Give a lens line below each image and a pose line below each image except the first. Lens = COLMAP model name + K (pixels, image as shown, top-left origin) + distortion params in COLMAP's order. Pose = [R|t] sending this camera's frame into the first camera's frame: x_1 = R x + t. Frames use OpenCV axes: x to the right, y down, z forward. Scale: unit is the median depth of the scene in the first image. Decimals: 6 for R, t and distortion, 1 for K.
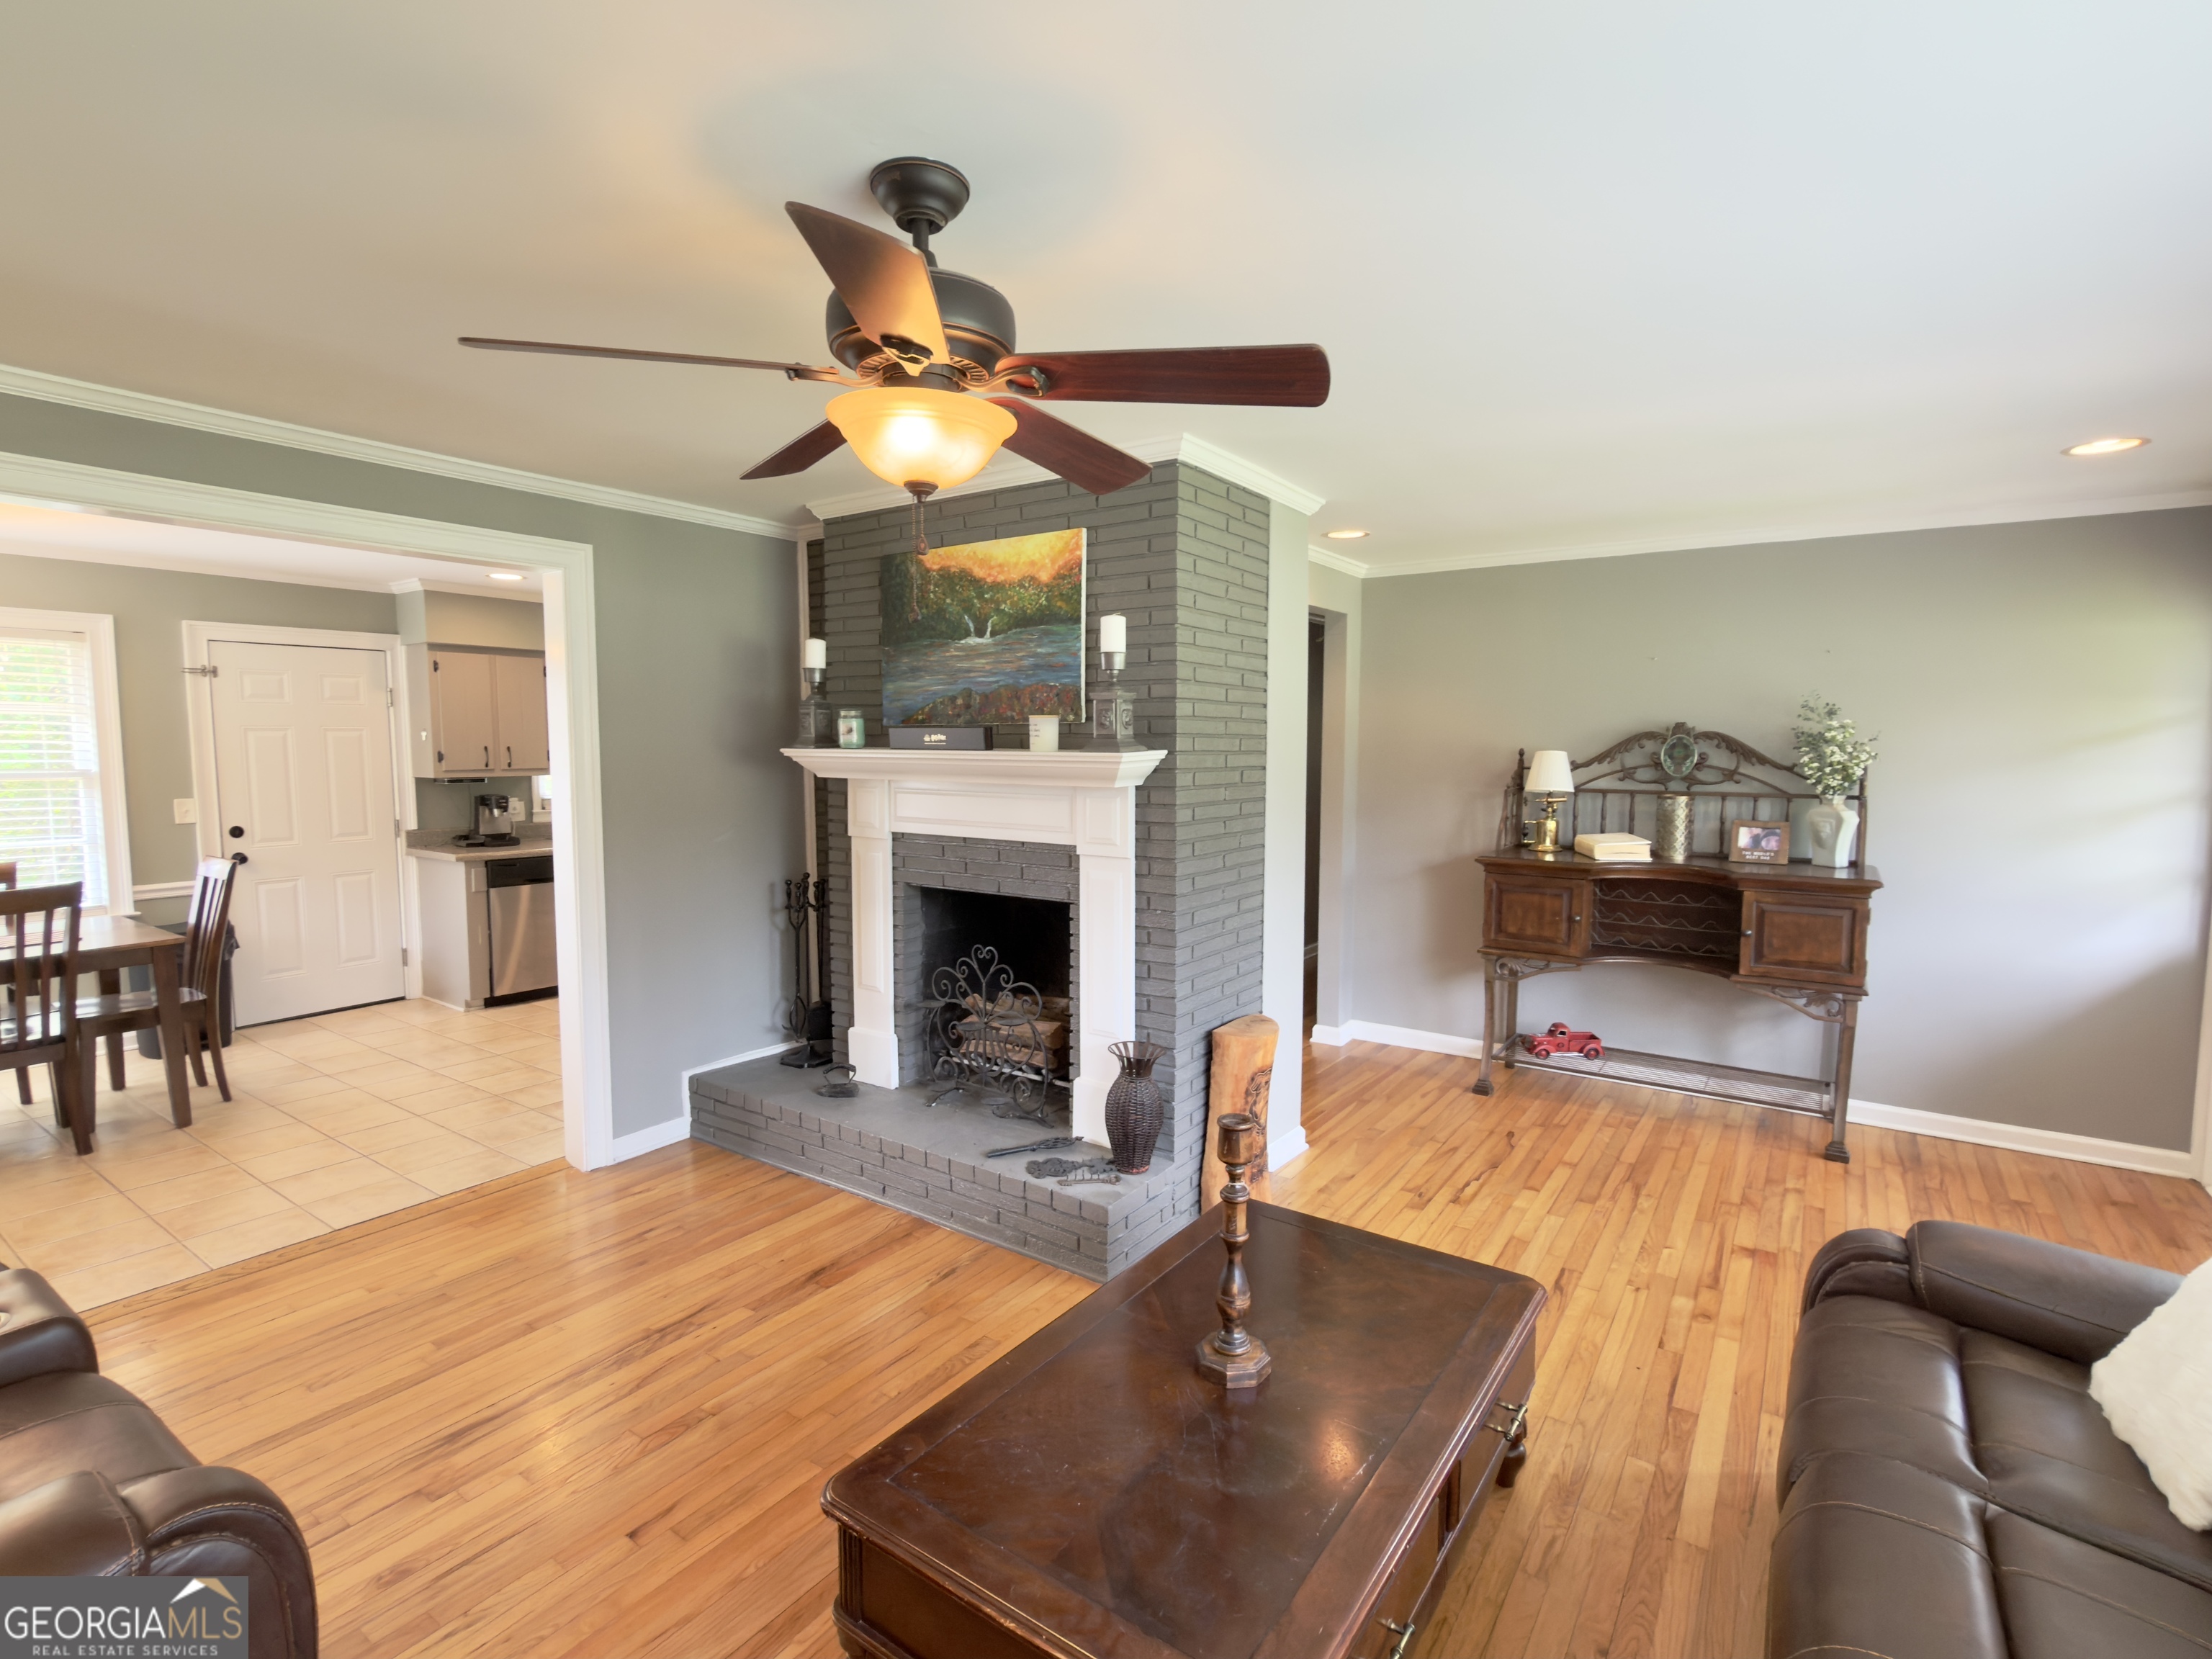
lens RADIAL K [[1053.0, 0, 1101.7], [0, 1053.0, 828.8], [0, 0, 1]] dist [-0.005285, 0.000564]
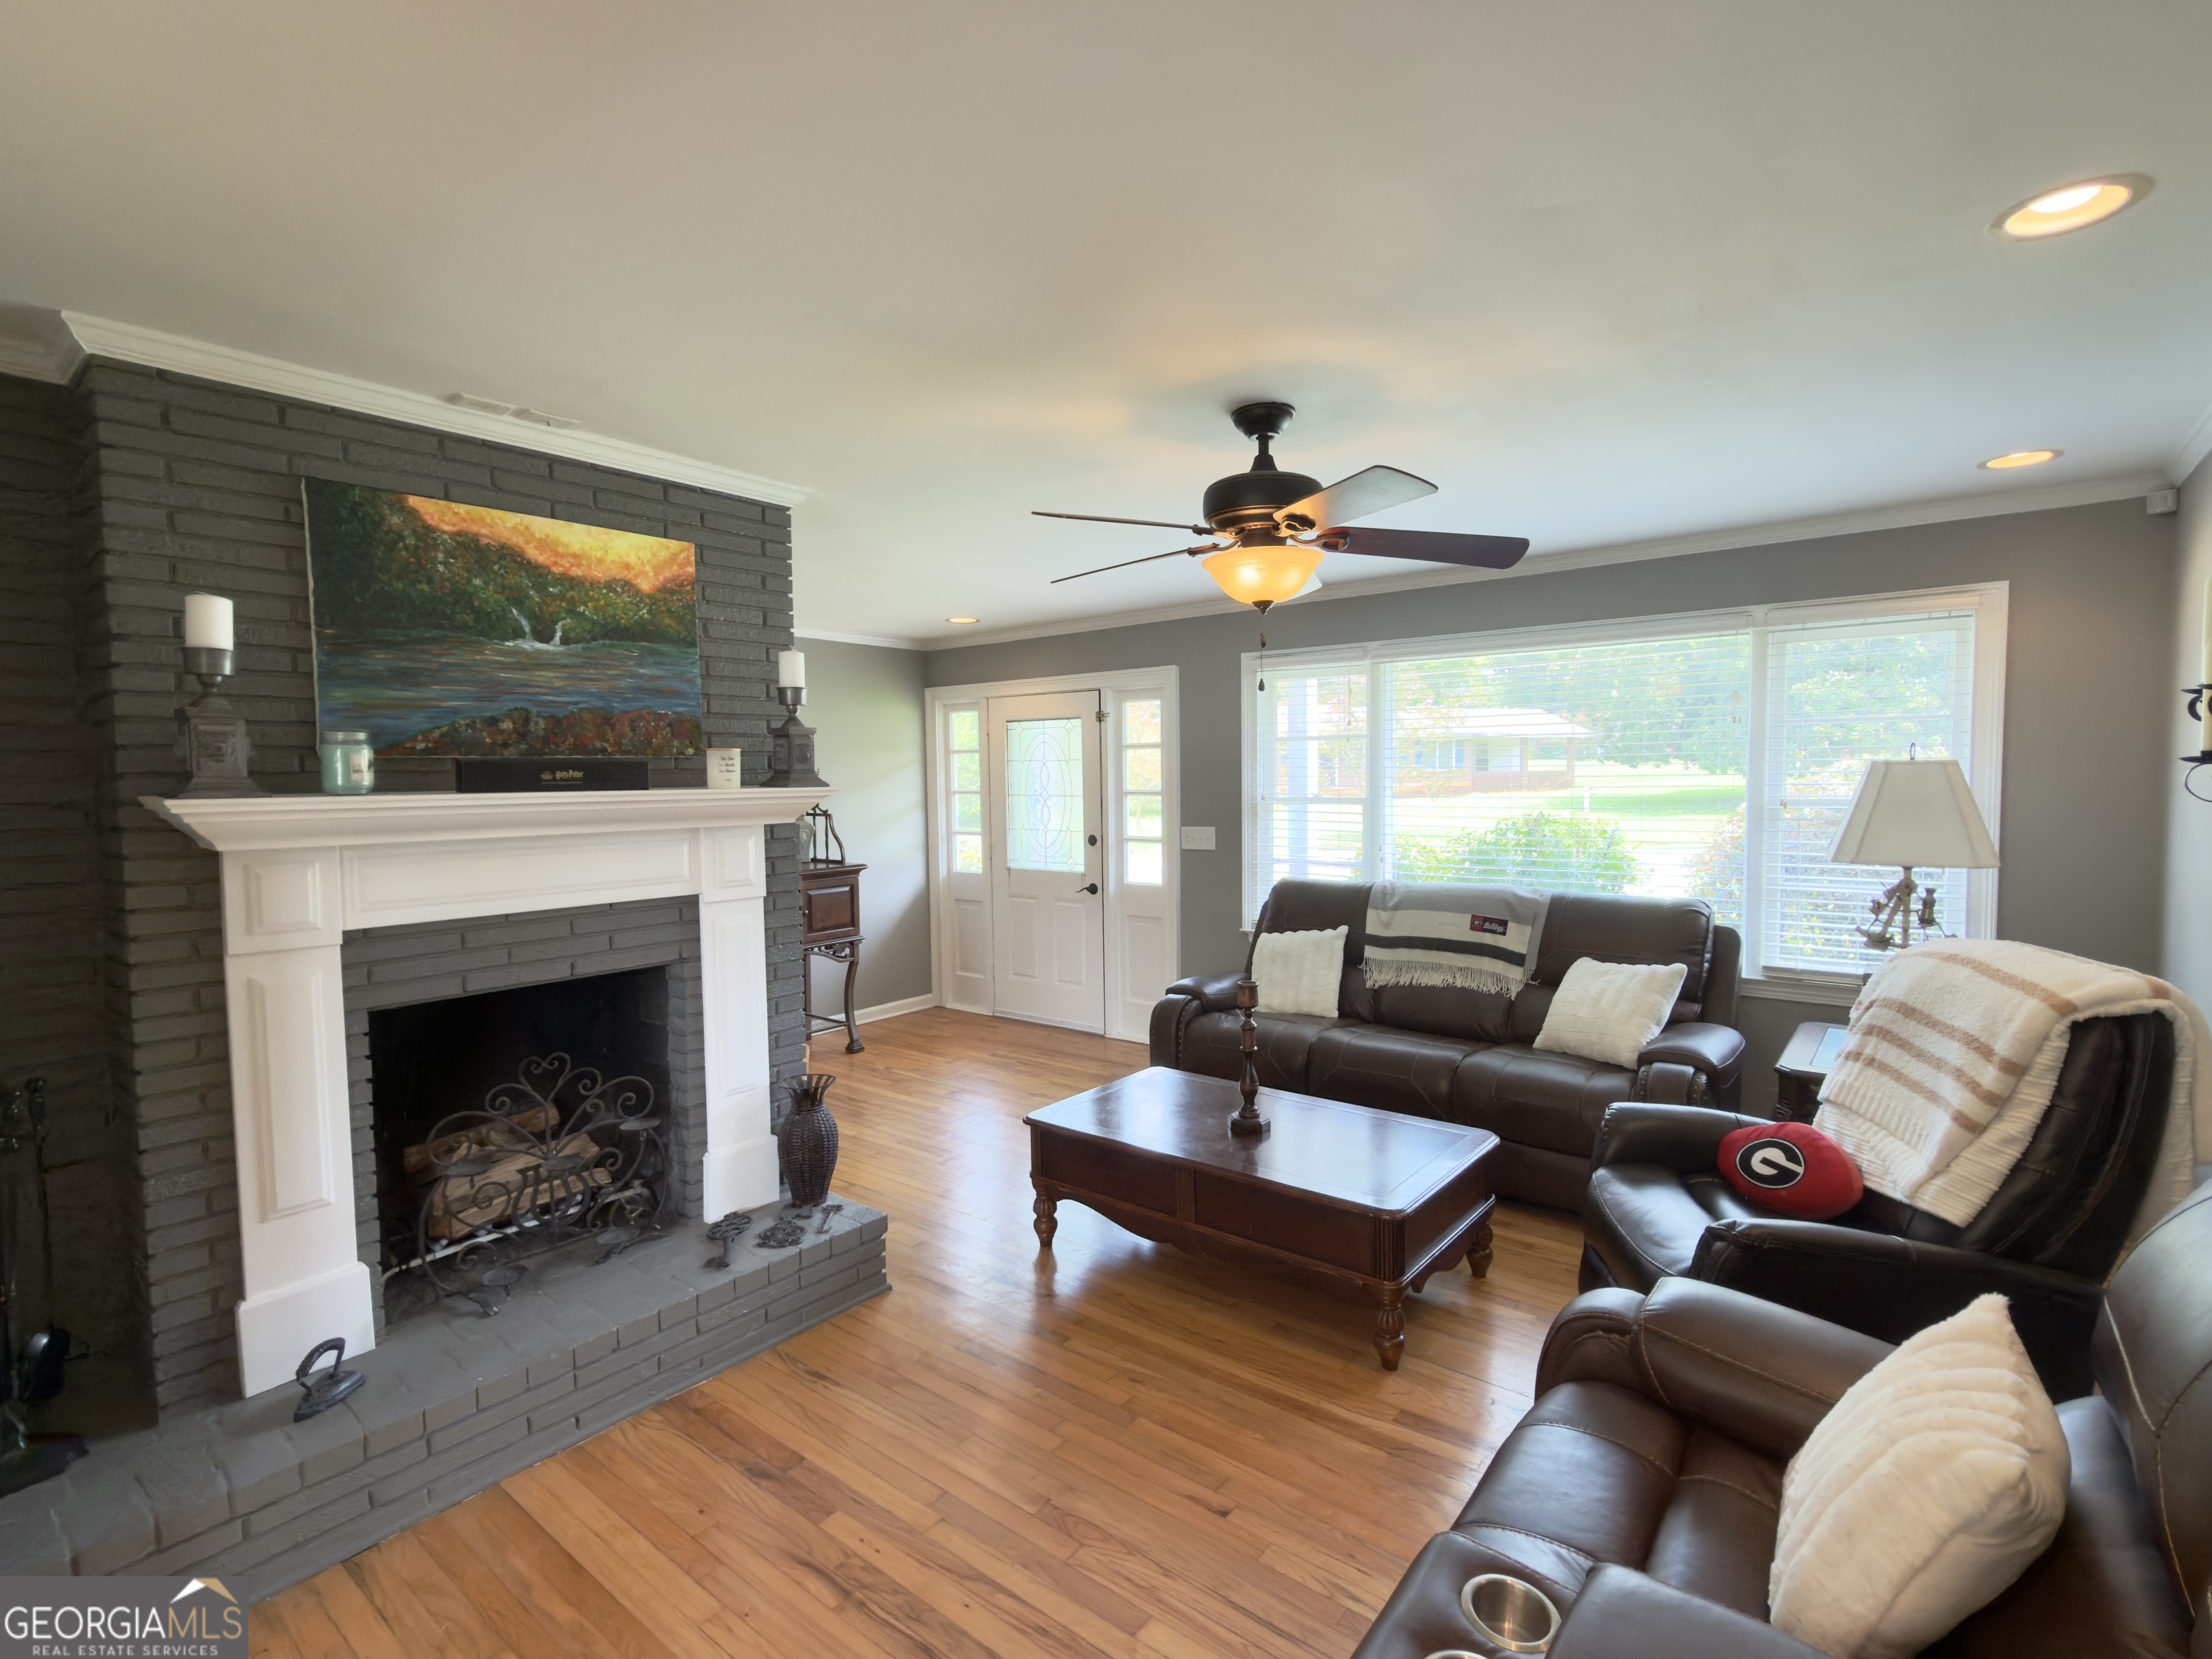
lens RADIAL K [[1053.0, 0, 1101.7], [0, 1053.0, 828.8], [0, 0, 1]] dist [-0.005285, 0.000564]
pose [[0.070661, -0.055635, 0.995948, -0.856907], [0.096874, 0.994106, 0.048659, -0.047748], [-0.992785, 0.093043, 0.075634, 0.567034]]
